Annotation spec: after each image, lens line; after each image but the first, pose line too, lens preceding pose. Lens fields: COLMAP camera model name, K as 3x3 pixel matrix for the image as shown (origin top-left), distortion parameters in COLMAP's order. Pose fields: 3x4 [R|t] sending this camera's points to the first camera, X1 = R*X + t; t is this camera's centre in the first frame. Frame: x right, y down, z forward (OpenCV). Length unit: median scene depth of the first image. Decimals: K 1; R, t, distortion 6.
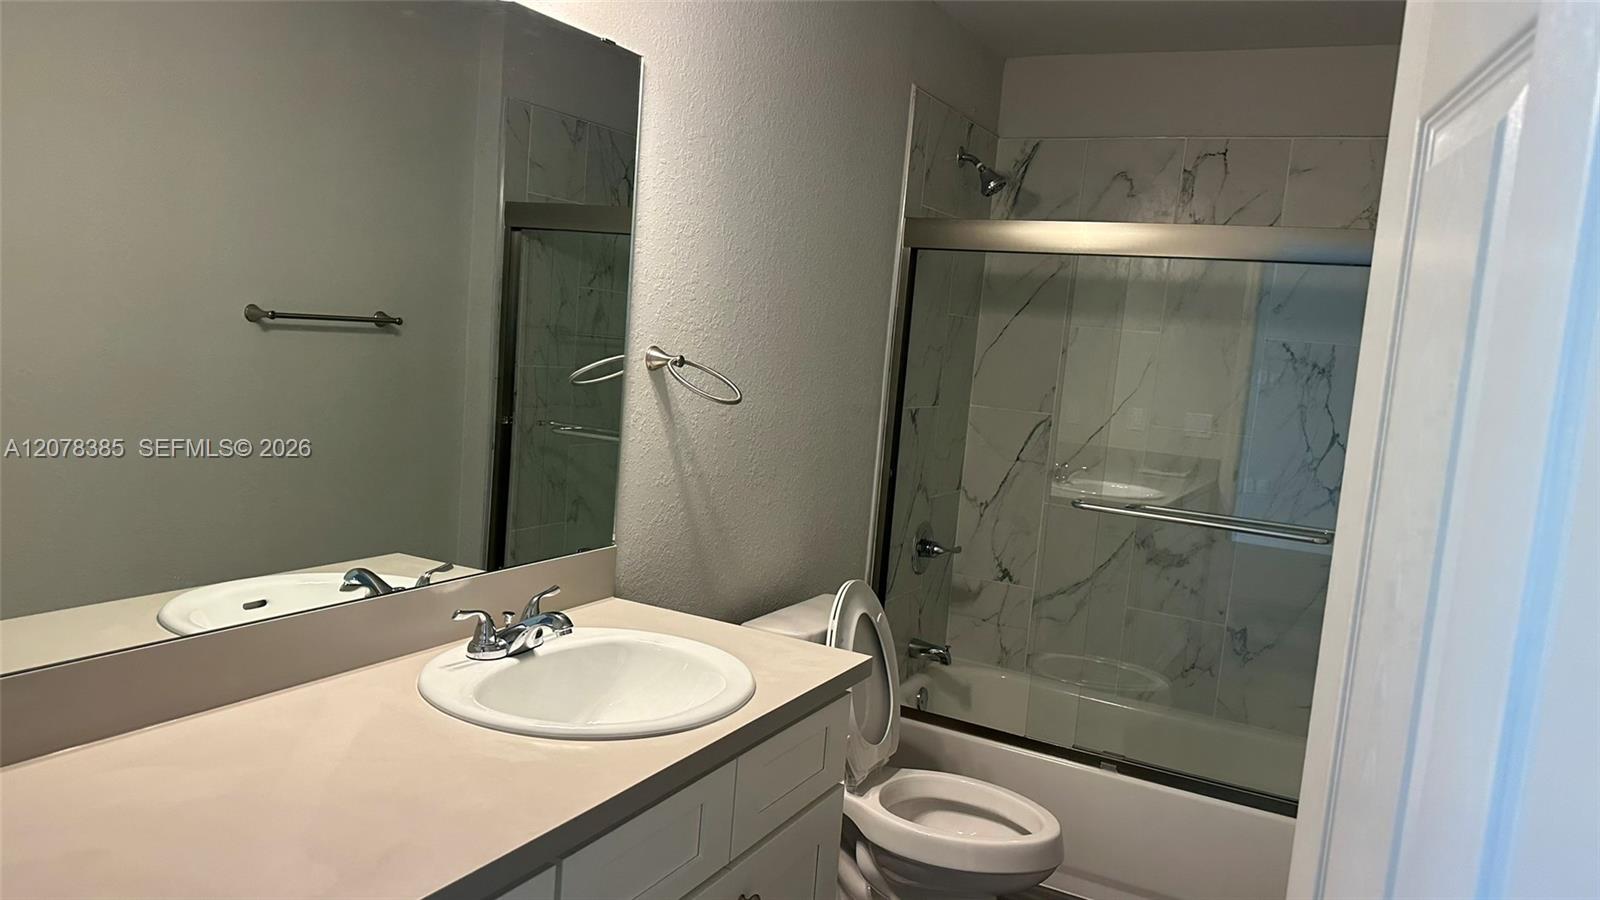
lens RADIAL K [[1119.0, 0, 821.3], [0, 1119.0, 445.1], [0, 0, 1]] dist [0.082670, -0.110828]
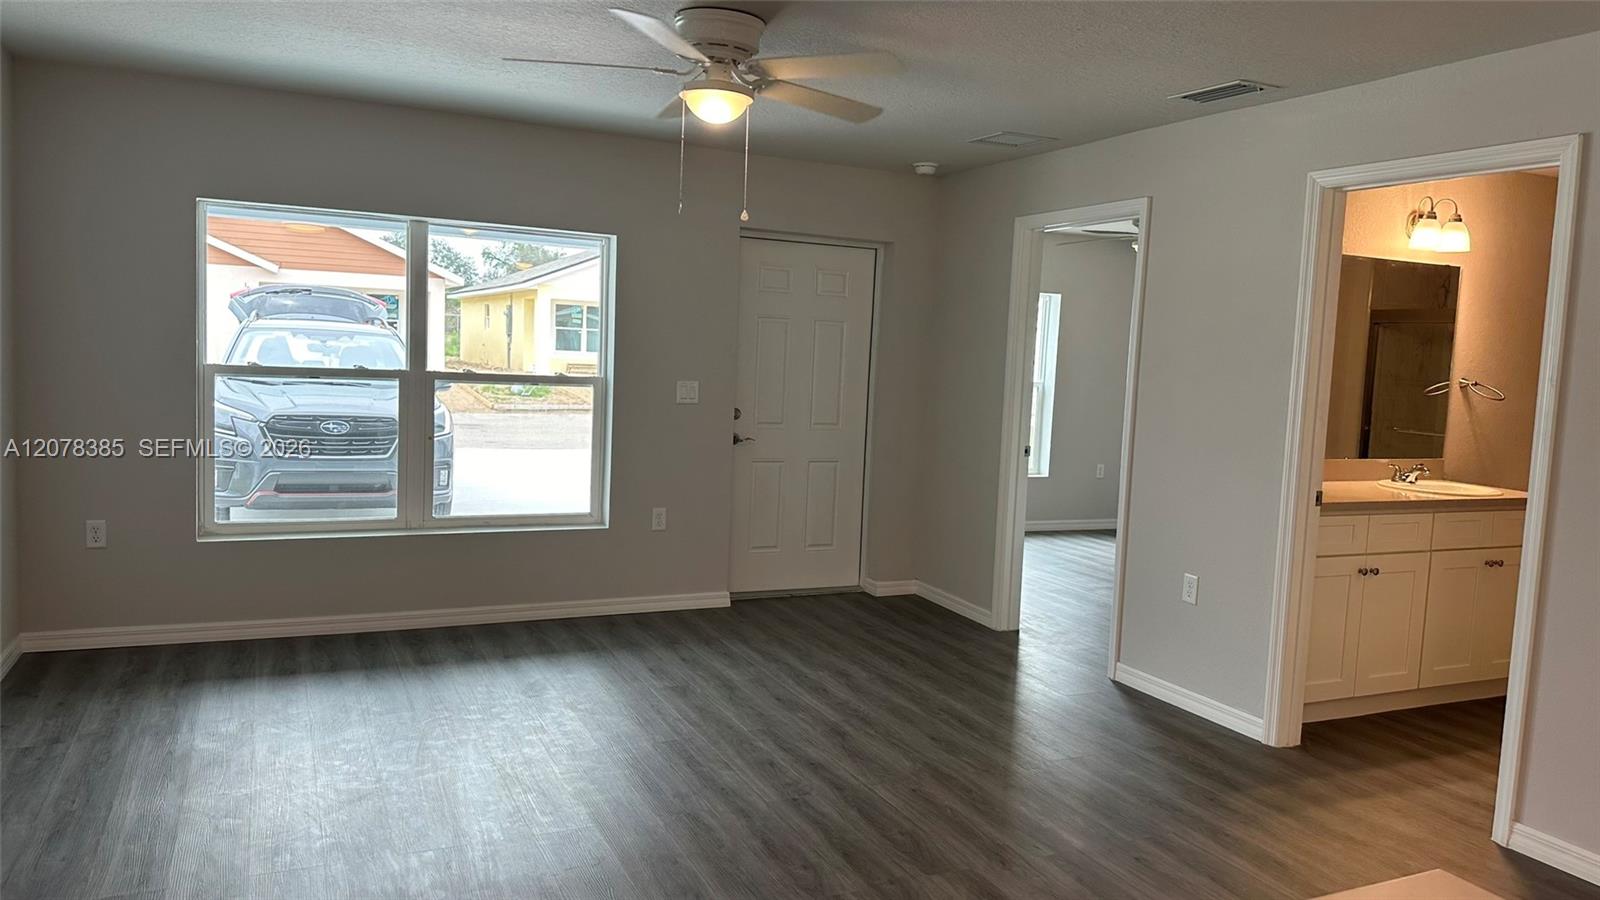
lens RADIAL K [[1119.0, 0, 811.9], [0, 1119.0, 440.1], [0, 0, 1]] dist [0.082670, -0.110828]
pose [[0.788712, 0.008679, -0.614701, 0.179426], [-0.046401, 0.997889, -0.045446, 0.157485], [0.613009, 0.064367, 0.787450, -1.275789]]
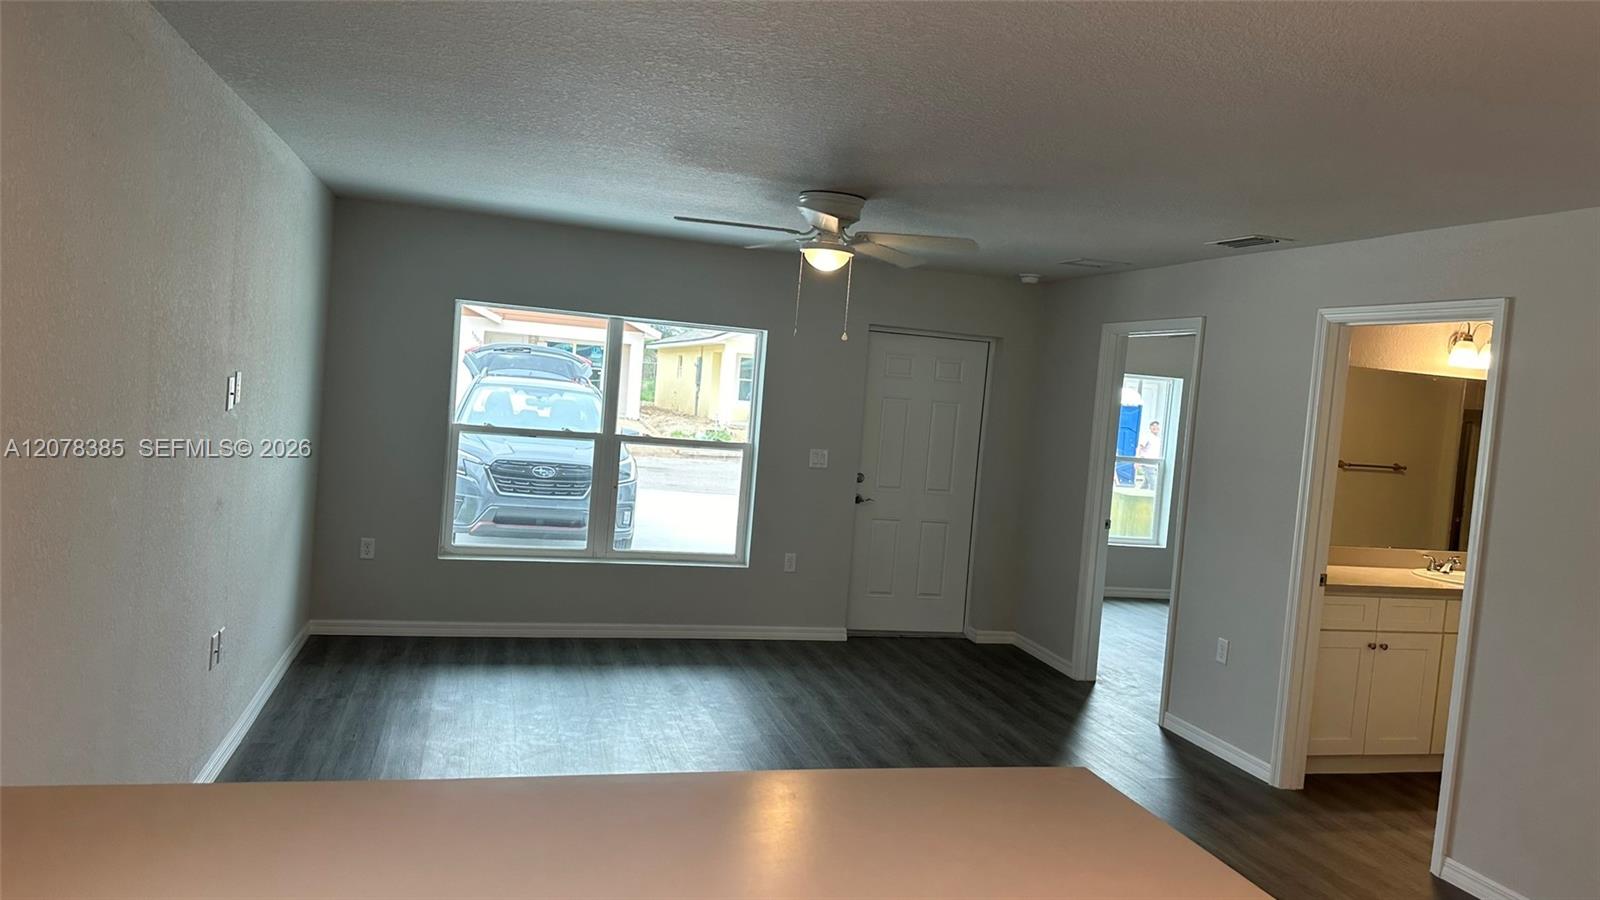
lens RADIAL K [[1119.0, 0, 810.6], [0, 1119.0, 413.5], [0, 0, 1]] dist [0.082670, -0.110828]
pose [[0.678663, -0.003954, -0.734440, 0.515319], [-0.104782, 0.989235, -0.102150, 0.144694], [0.726937, 0.146282, 0.670943, -1.479726]]
